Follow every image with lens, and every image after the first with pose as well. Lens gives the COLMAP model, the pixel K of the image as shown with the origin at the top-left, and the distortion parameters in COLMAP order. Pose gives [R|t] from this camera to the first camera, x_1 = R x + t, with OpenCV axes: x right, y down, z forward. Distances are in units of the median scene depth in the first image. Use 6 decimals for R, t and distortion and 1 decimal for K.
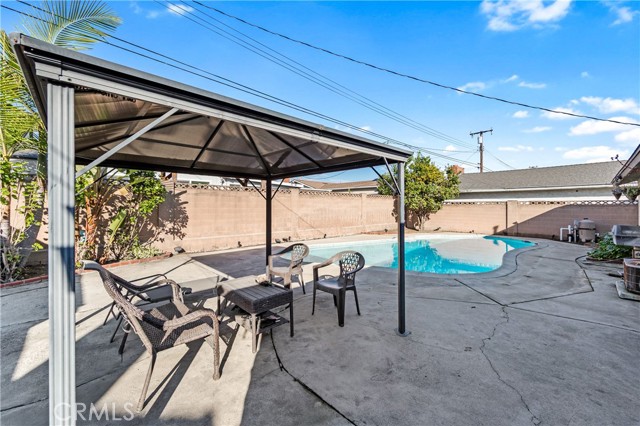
lens RADIAL K [[242.7, 0, 310.6], [0, 242.7, 207.6], [0, 0, 1]] dist [-0.002100, -0.000384]
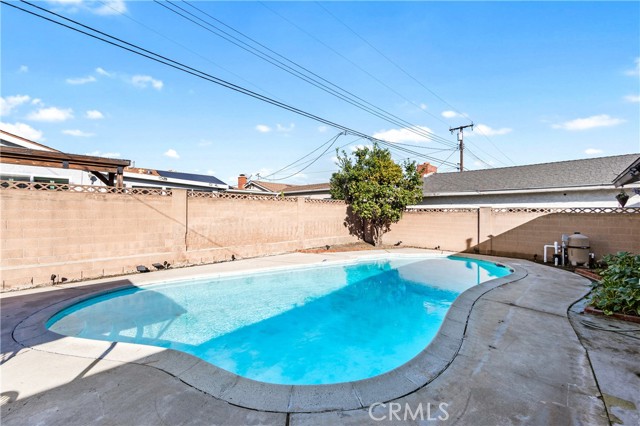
lens RADIAL K [[266.8, 0, 314.7], [0, 266.8, 215.8], [0, 0, 1]] dist [-0.008756, 0.000292]
pose [[0.996340, -0.001624, 0.085463, 0.235938], [0.000953, 0.999968, 0.007891, -0.008709], [-0.085473, -0.007781, 0.996310, 0.226749]]
